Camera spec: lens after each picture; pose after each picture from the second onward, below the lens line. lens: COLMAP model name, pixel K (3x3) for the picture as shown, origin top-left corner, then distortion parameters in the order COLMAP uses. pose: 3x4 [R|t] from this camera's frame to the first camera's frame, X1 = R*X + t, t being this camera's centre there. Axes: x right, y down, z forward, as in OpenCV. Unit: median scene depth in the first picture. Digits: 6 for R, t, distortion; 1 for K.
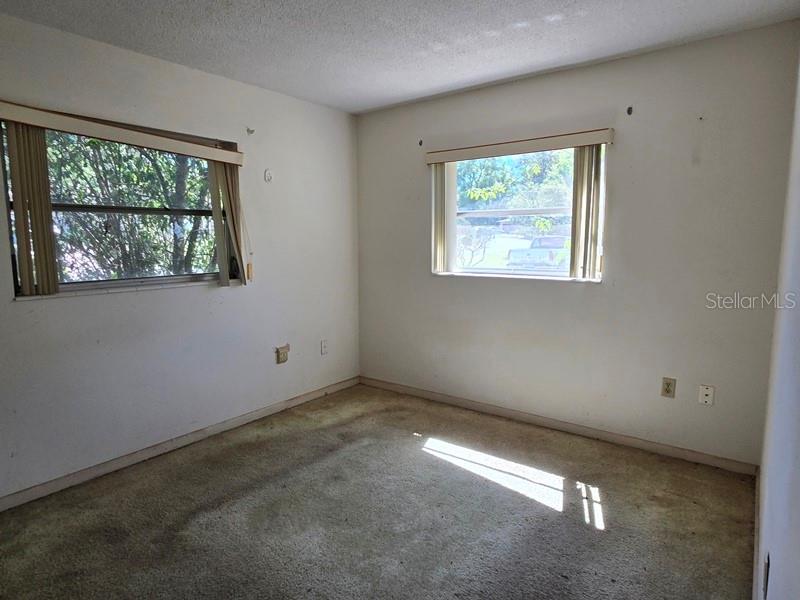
lens RADIAL K [[474.2, 0, 402.0], [0, 474.2, 289.8], [0, 0, 1]] dist [-0.006416, 0.004649]
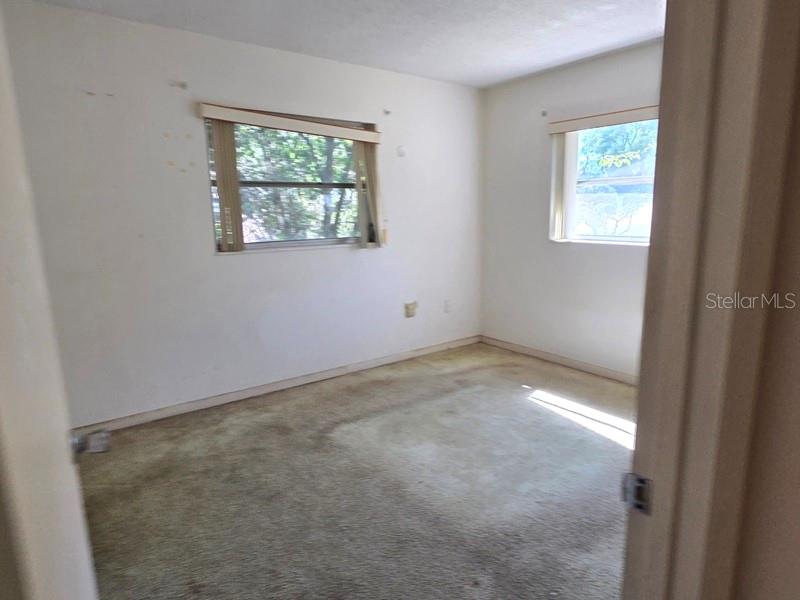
lens RADIAL K [[474.2, 0, 402.0], [0, 474.2, 289.8], [0, 0, 1]] dist [-0.006416, 0.004649]
pose [[0.960551, 0.040109, -0.275195, 0.045479], [-0.022631, 0.997537, 0.066394, 0.014427], [0.277180, -0.057547, 0.959093, -0.111938]]
